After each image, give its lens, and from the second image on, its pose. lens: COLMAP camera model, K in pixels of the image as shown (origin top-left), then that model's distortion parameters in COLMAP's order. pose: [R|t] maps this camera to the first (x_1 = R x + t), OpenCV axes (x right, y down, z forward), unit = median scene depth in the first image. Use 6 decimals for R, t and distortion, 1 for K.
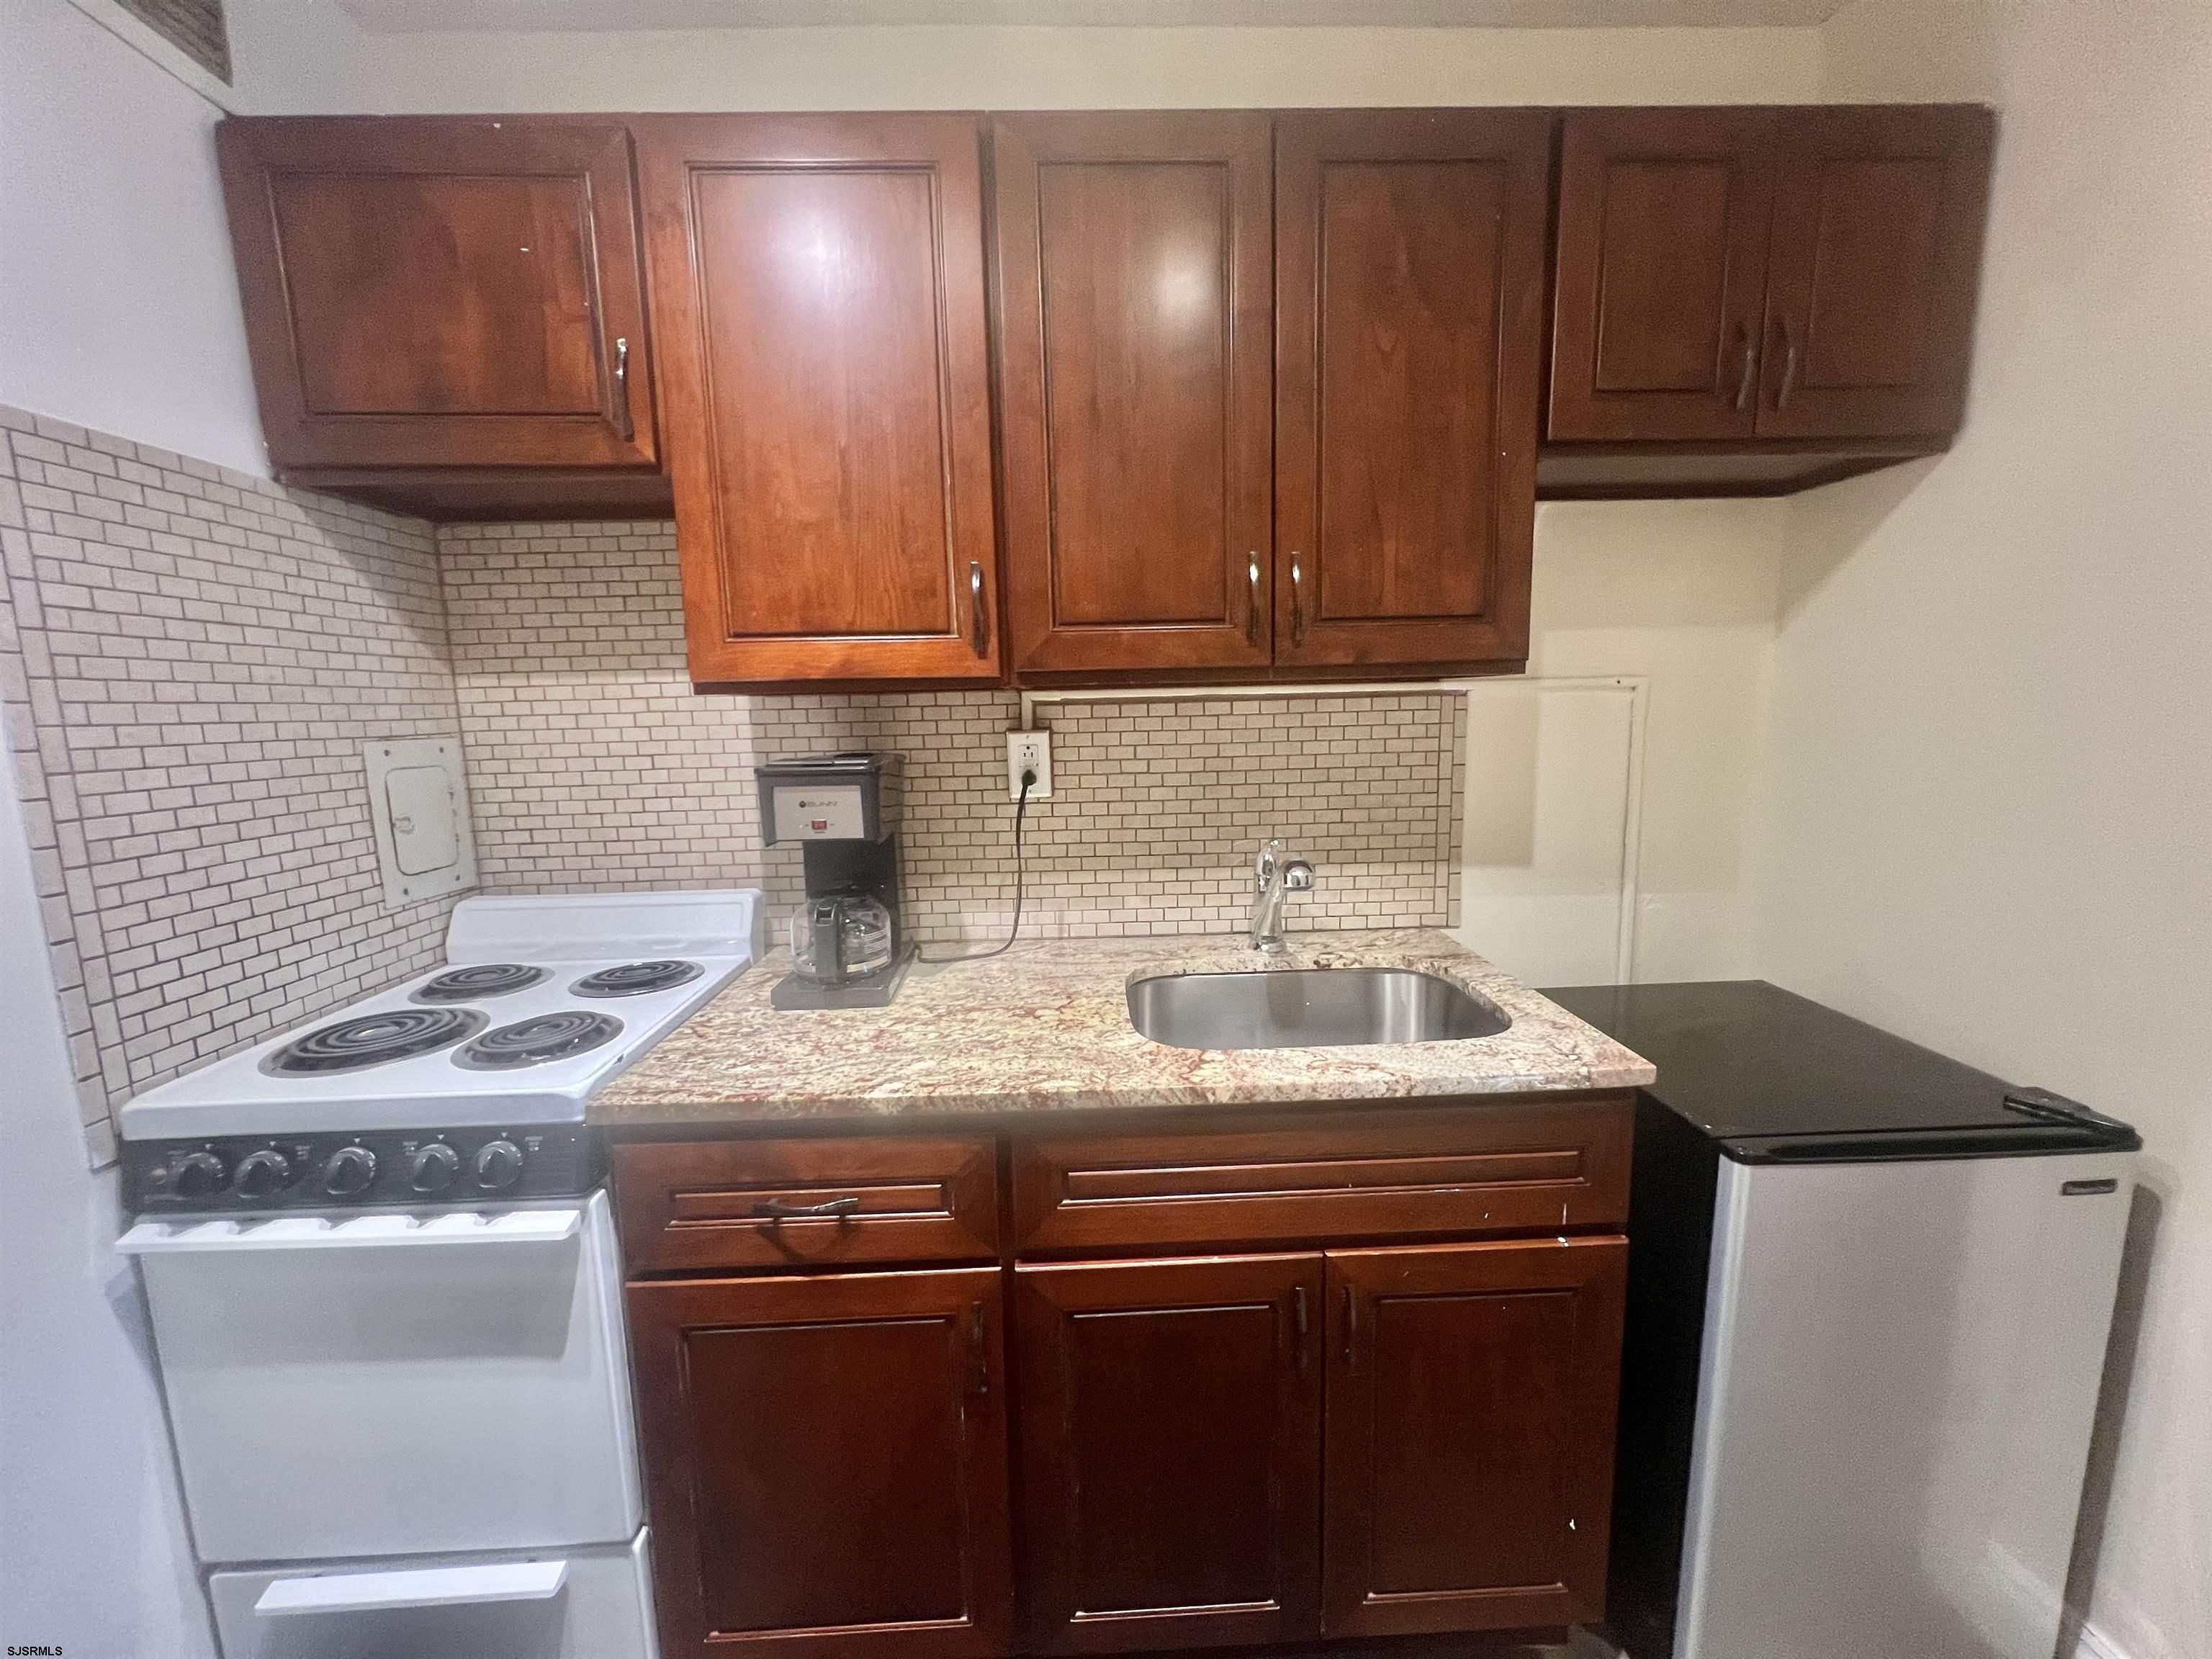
lens RADIAL K [[883.9, 0, 1108.7], [0, 883.9, 829.1], [0, 0, 1]] dist [-0.002022, 0.000676]
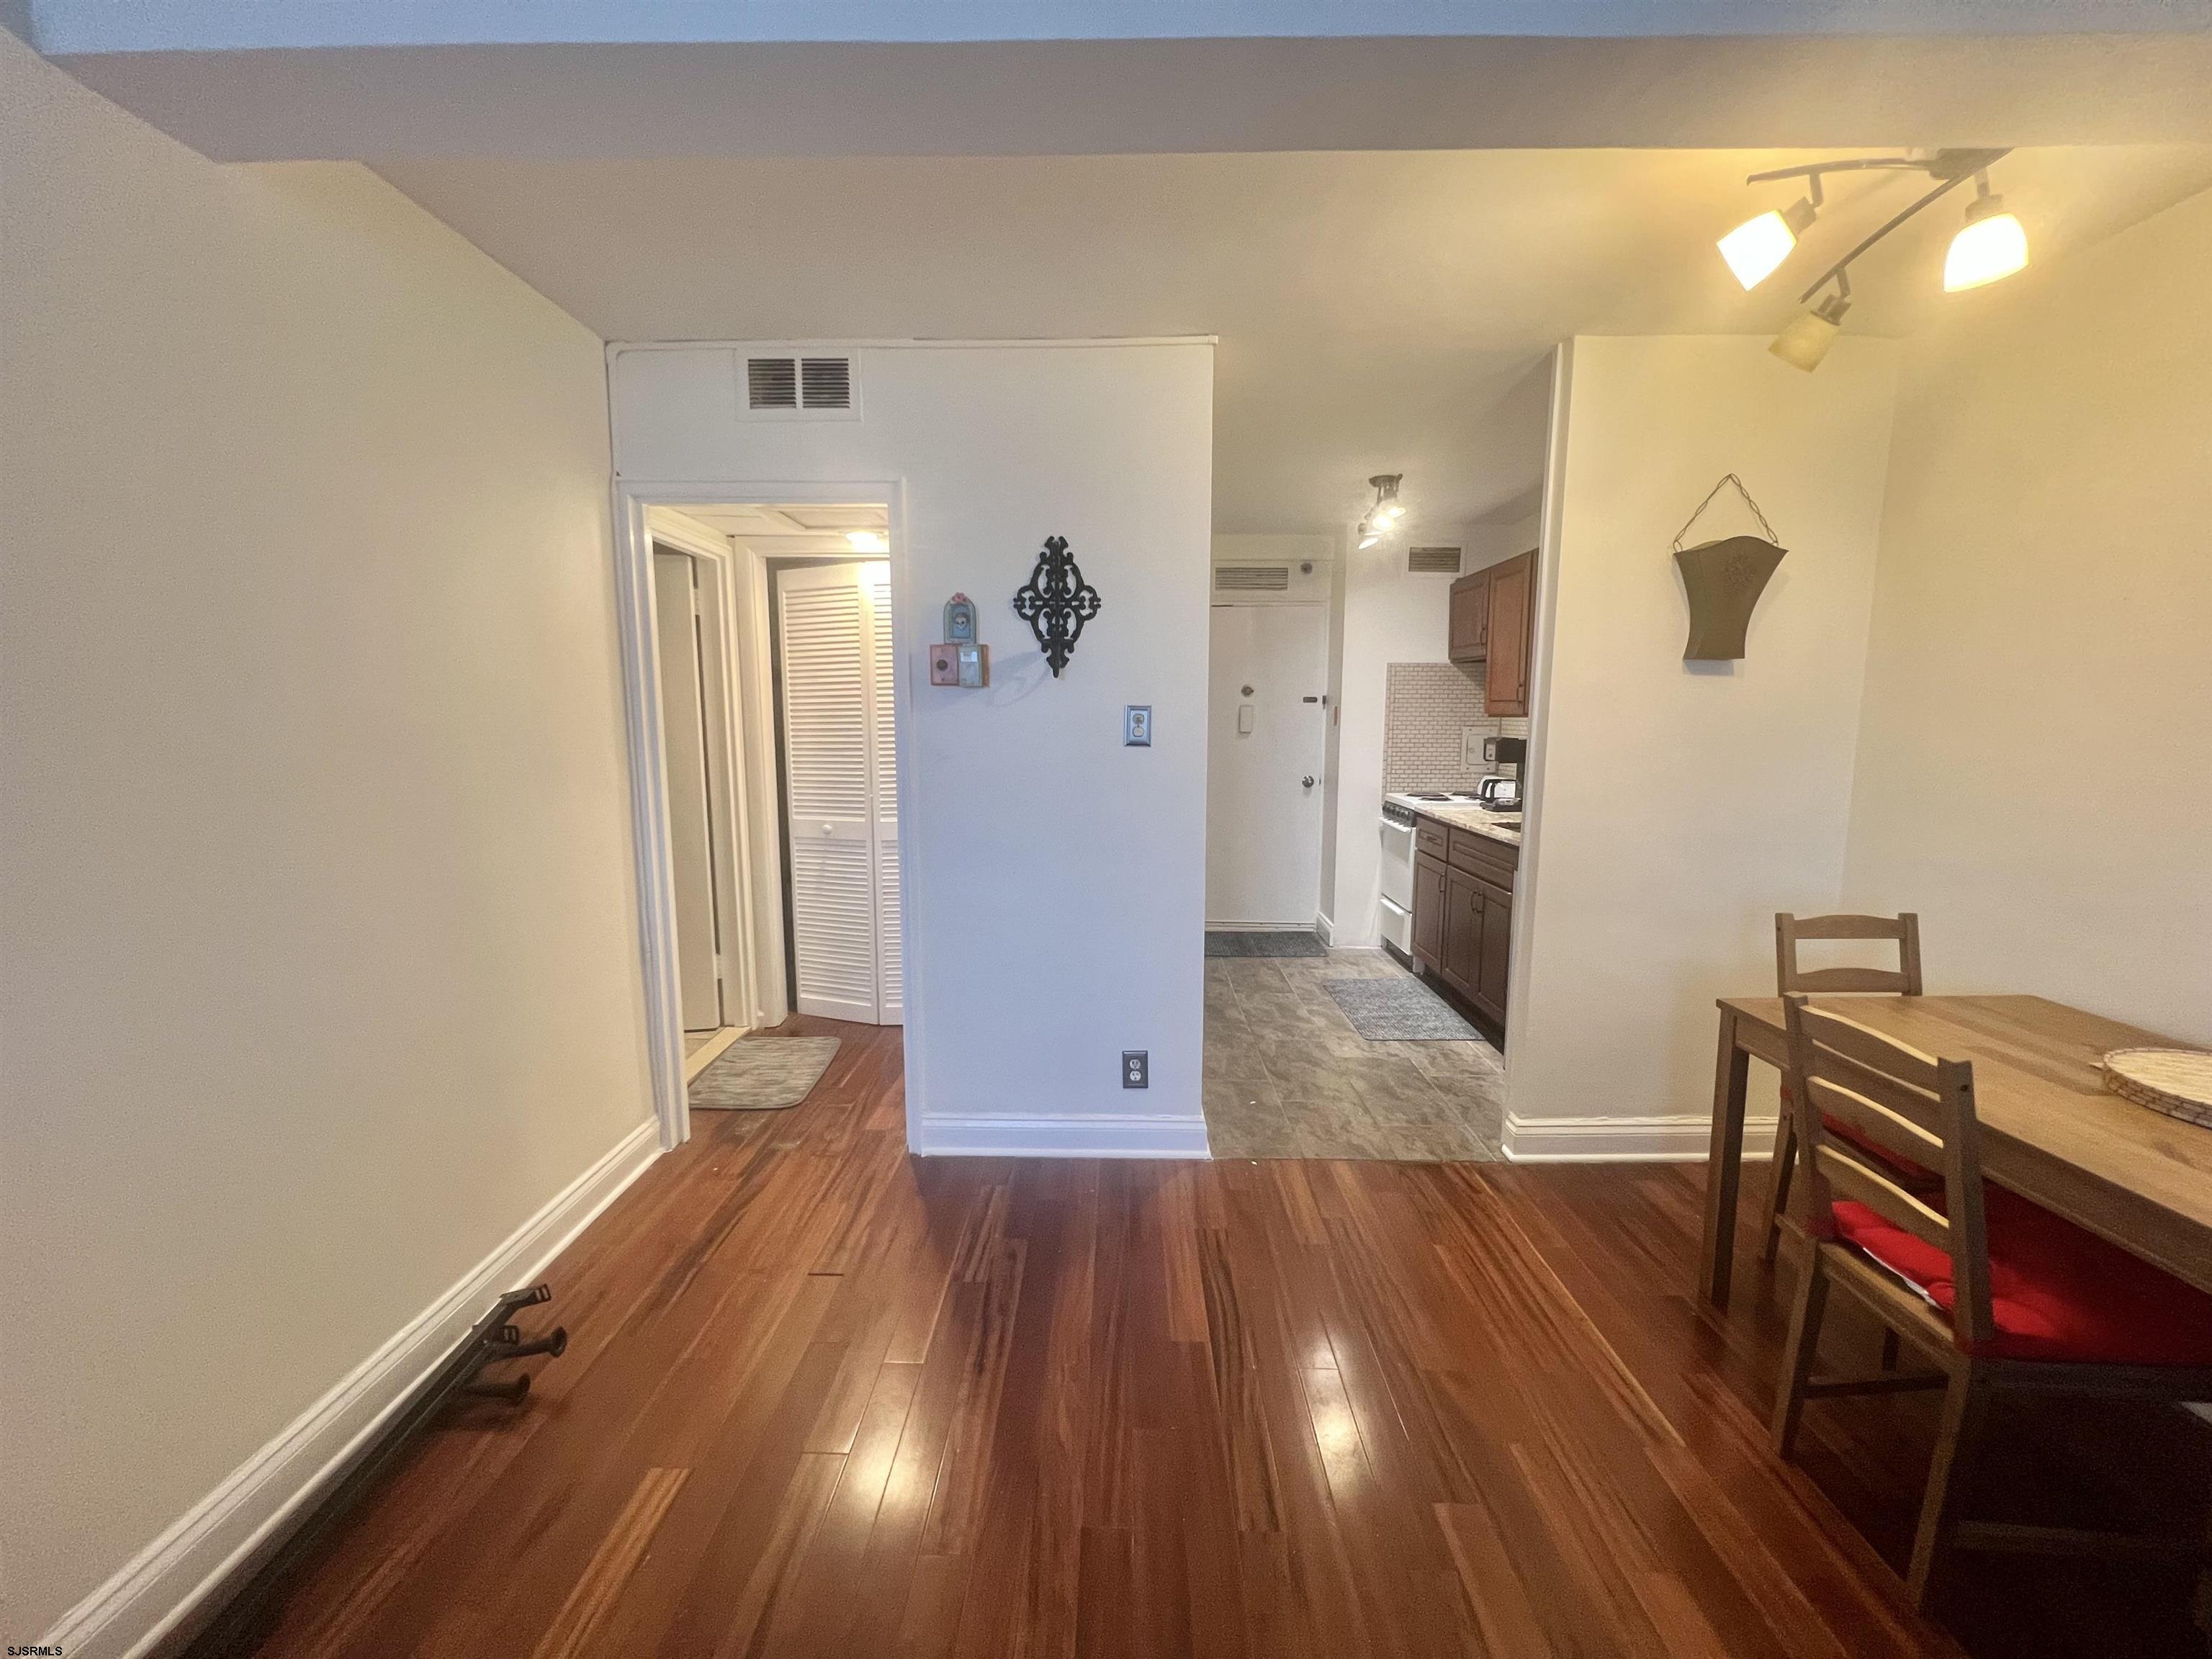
lens RADIAL K [[883.9, 0, 1106.6], [0, 883.9, 828.8], [0, 0, 1]] dist [-0.002022, 0.000676]
pose [[-0.048807, 0.156623, -0.986452, 3.206980], [-0.138929, 0.976964, 0.161991, -0.076290], [0.989099, 0.144953, -0.025923, -0.362192]]
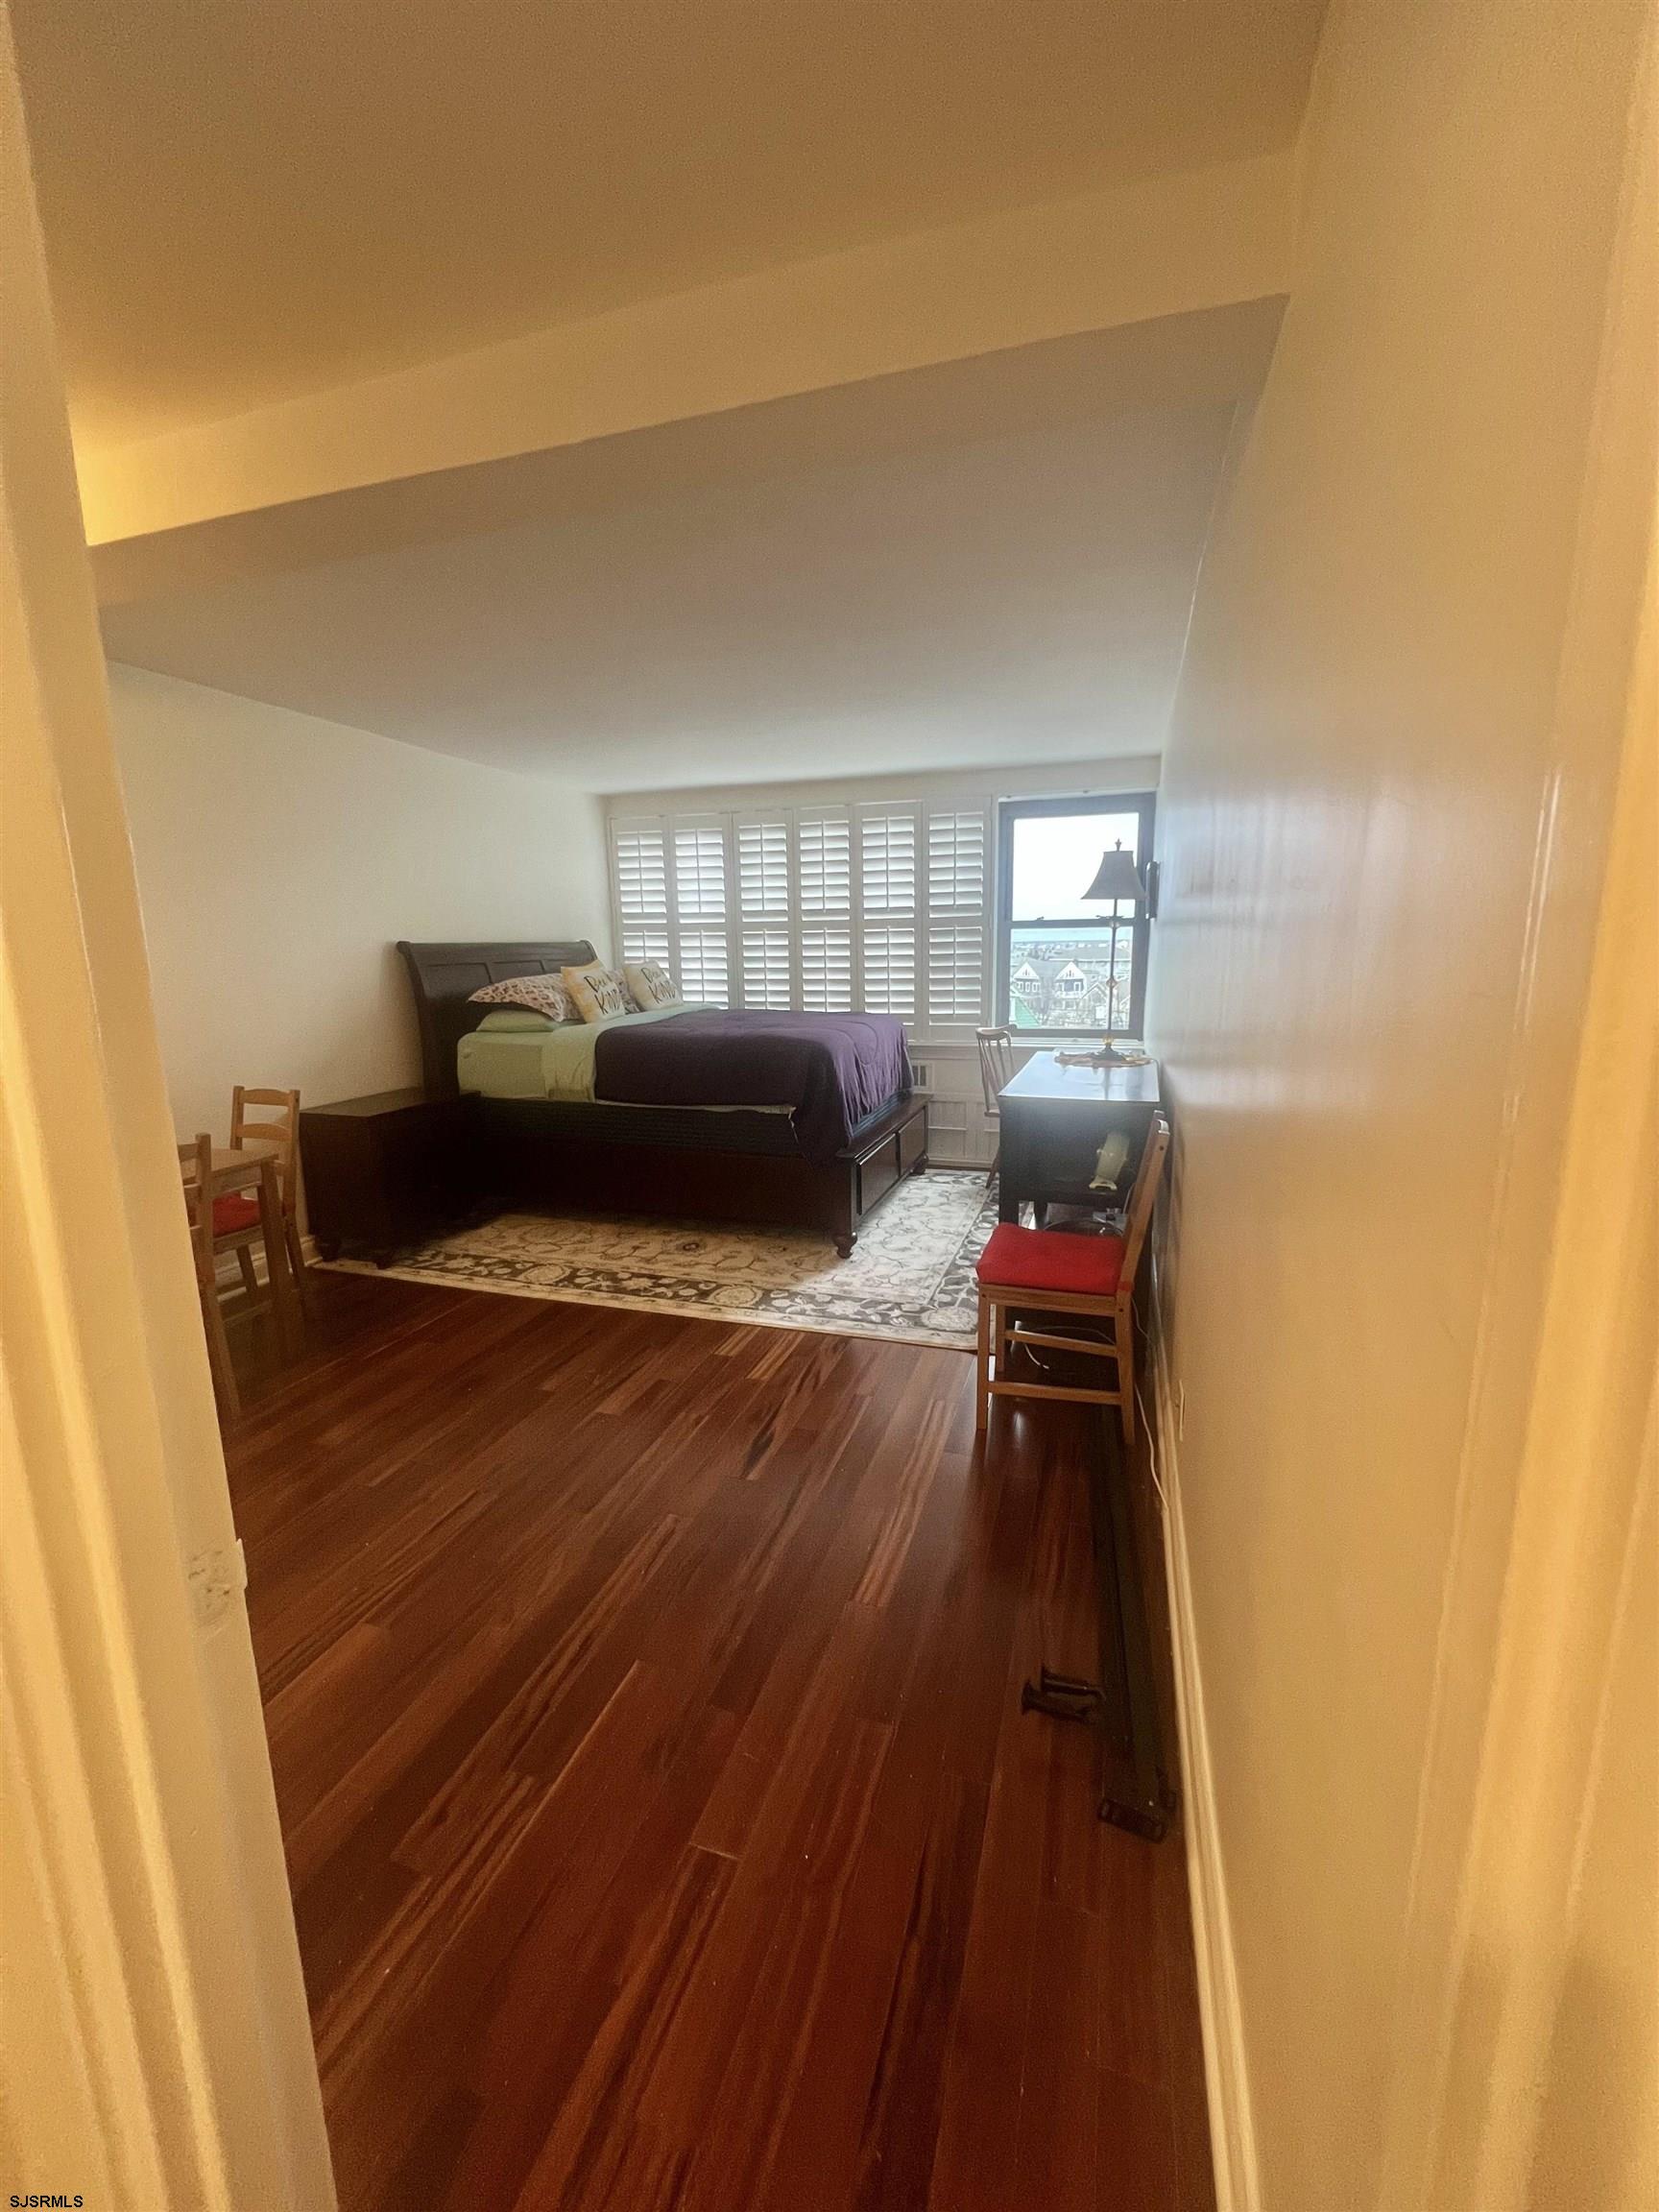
lens RADIAL K [[883.9, 0, 832.8], [0, 883.9, 1106.3], [0, 0, 1]] dist [-0.002022, 0.000676]
pose [[0.332201, -0.148487, 0.931447, 0.808349], [0.138887, 0.984467, 0.107405, 0.133886], [-0.932927, 0.093686, 0.347664, -1.435065]]
